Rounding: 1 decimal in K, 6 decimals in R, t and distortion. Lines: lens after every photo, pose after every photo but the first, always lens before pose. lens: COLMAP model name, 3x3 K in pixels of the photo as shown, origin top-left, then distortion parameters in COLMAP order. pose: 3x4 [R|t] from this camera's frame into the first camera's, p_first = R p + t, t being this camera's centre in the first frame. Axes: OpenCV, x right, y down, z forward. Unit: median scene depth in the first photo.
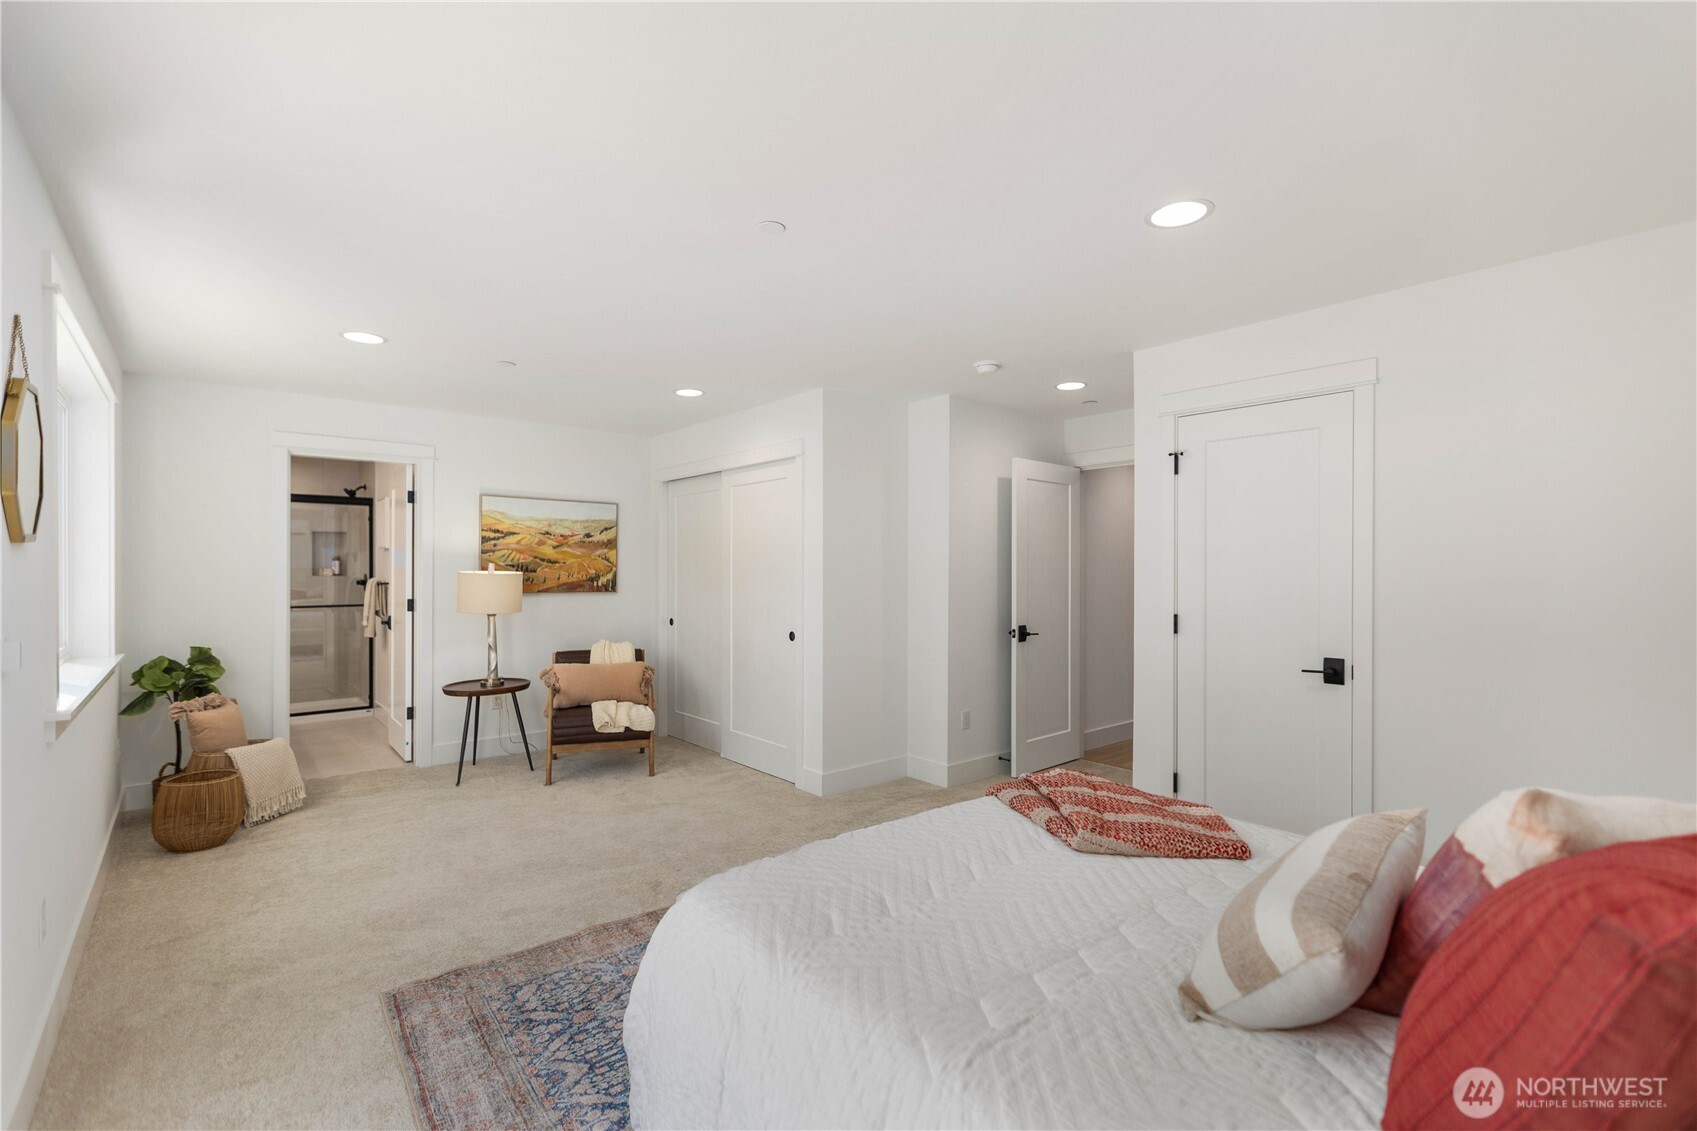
lens RADIAL K [[763.7, 0, 851.8], [0, 763.7, 566.3], [0, 0, 1]] dist [0.009519, -0.003697]
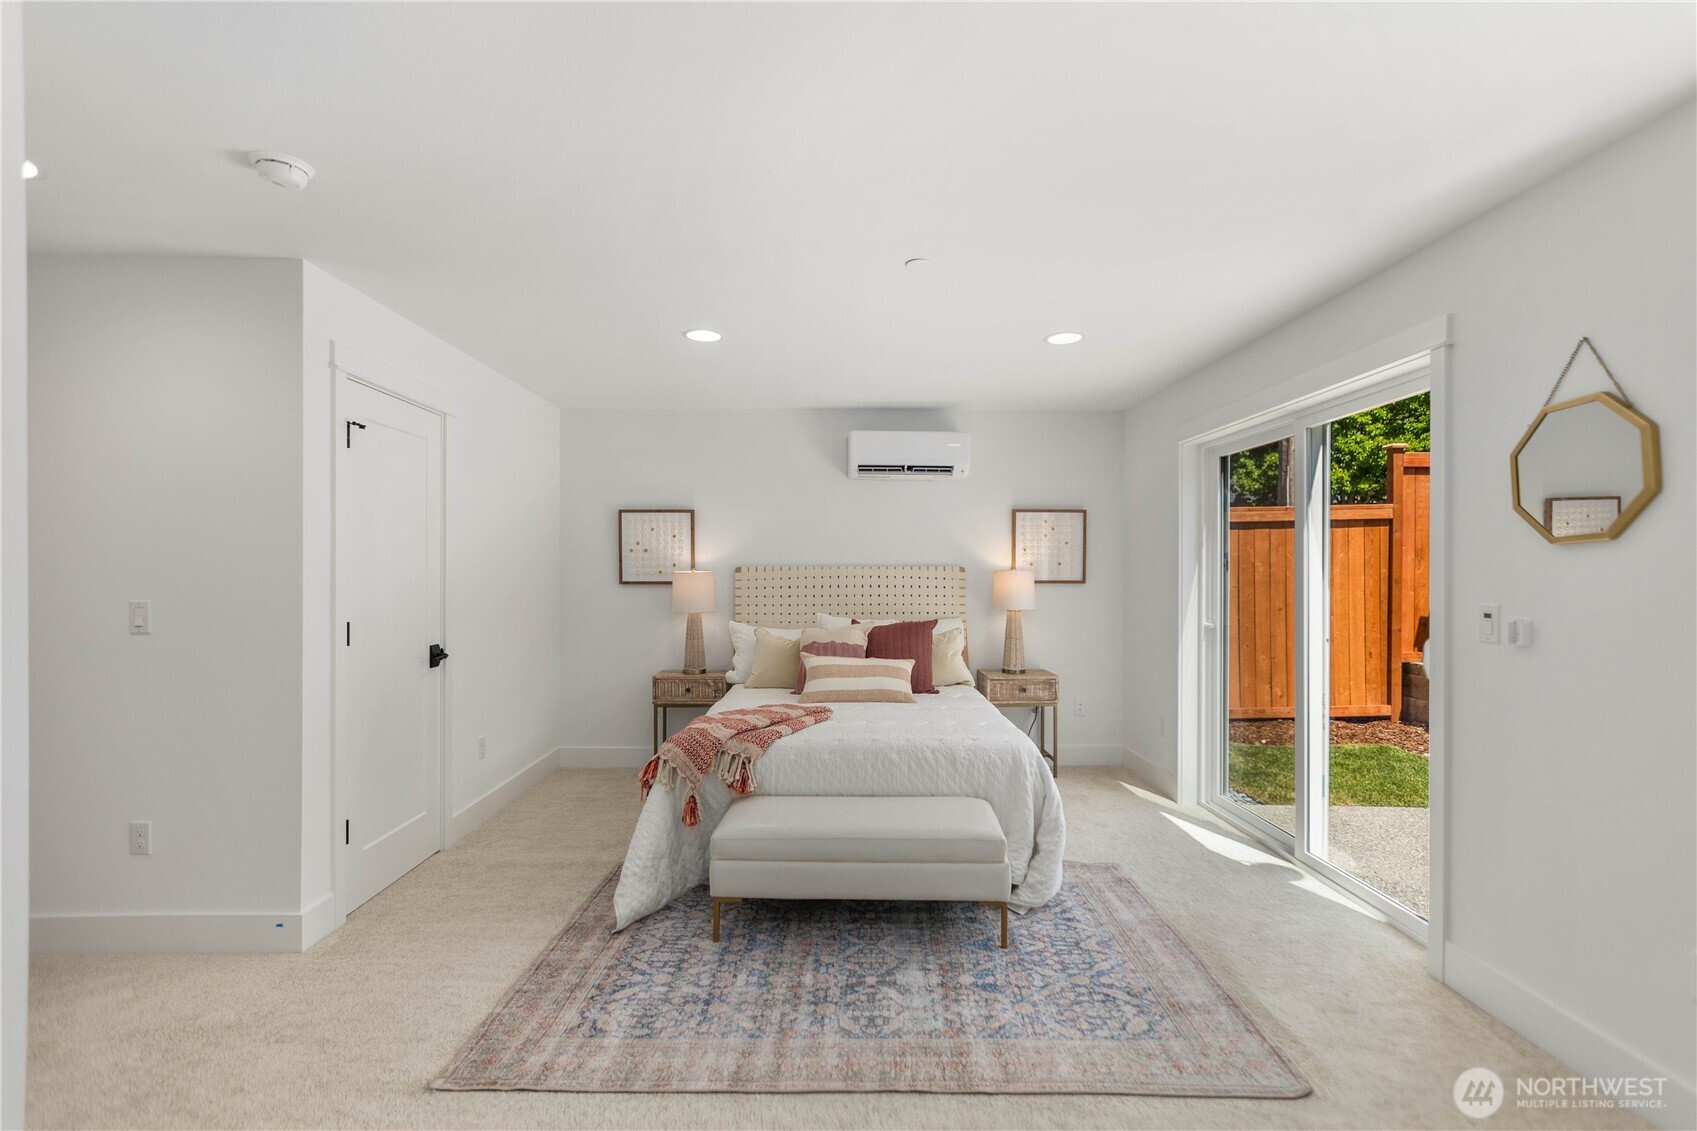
lens RADIAL K [[763.7, 0, 851.2], [0, 763.7, 565.1], [0, 0, 1]] dist [0.009519, -0.003697]
pose [[-0.777718, -0.001318, 0.628612, -0.537223], [0.000860, 0.999995, 0.003161, 0.000474], [-0.628613, 0.002999, -0.777713, 1.410478]]
